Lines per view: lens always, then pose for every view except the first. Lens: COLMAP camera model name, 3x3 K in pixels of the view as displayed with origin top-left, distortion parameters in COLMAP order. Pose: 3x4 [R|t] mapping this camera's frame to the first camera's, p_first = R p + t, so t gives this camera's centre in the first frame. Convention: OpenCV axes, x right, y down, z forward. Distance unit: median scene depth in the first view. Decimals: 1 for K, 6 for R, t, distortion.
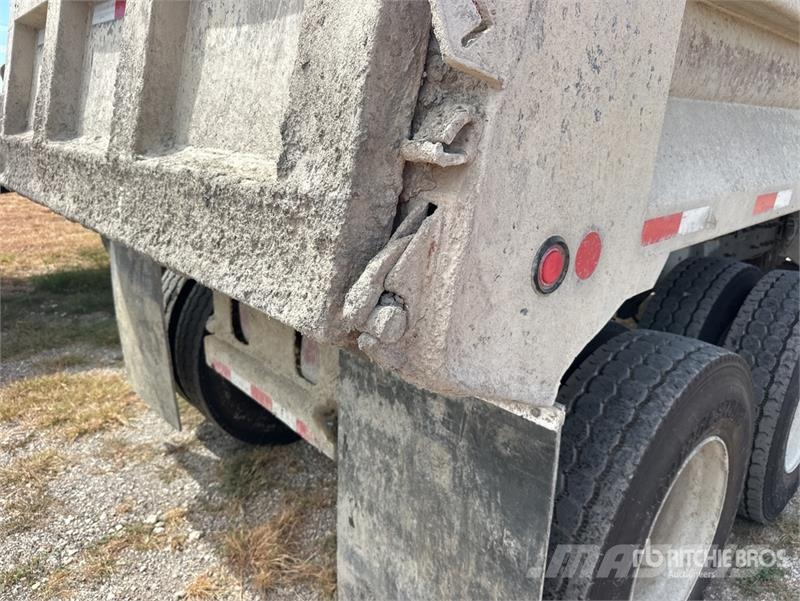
lens RADIAL K [[573.8, 0, 412.8], [0, 573.8, 290.7], [0, 0, 1]] dist [0.088333, -0.143049]
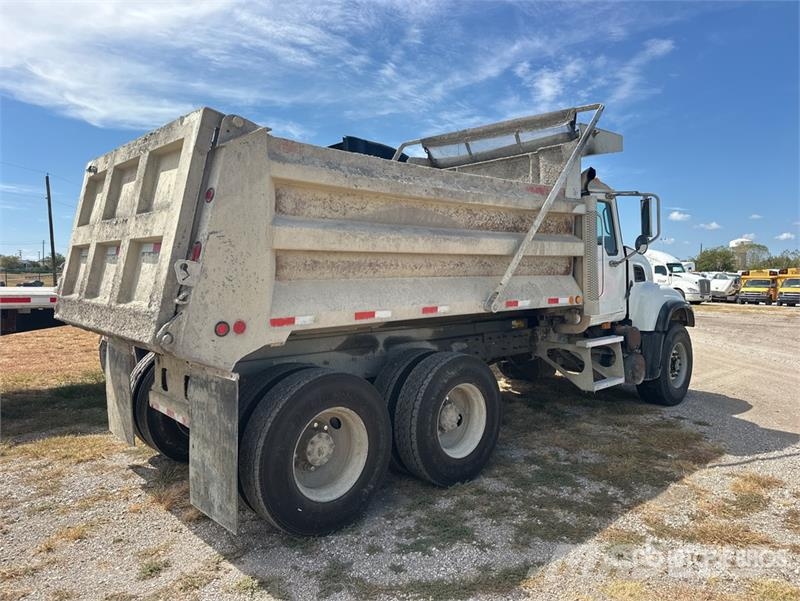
lens RADIAL K [[566.3, 0, 400.0], [0, 566.3, 300.5], [0, 0, 1]] dist [0.111428, -0.138672]
pose [[0.999624, -0.024404, -0.012485, 1.010805], [0.021058, 0.975229, -0.220193, 0.433691], [0.017549, 0.219848, 0.975376, -1.867083]]
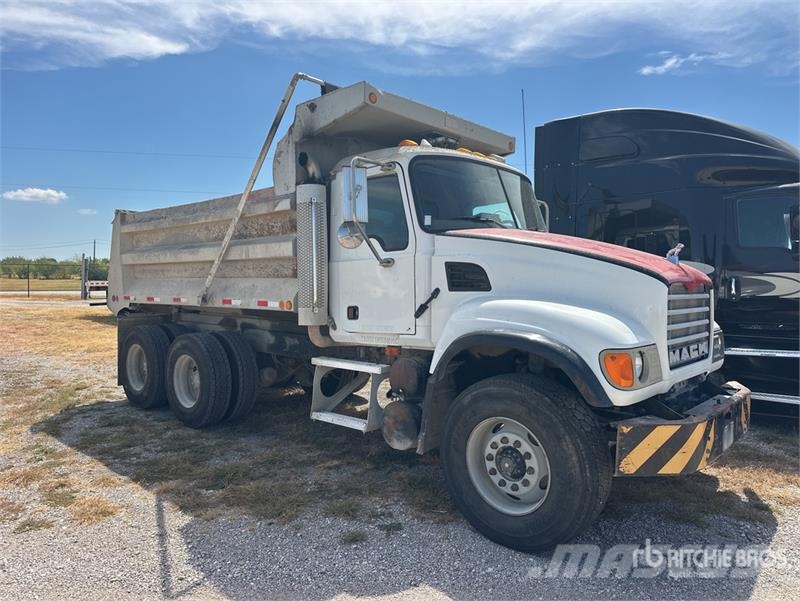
lens RADIAL K [[566.3, 0, 400.0], [0, 566.3, 300.5], [0, 0, 1]] dist [0.111428, -0.138672]
pose [[0.058109, 0.011426, -0.998245, 6.732182], [-0.270235, 0.962783, -0.004711, -0.828127], [0.961039, 0.270034, 0.059034, 3.338681]]
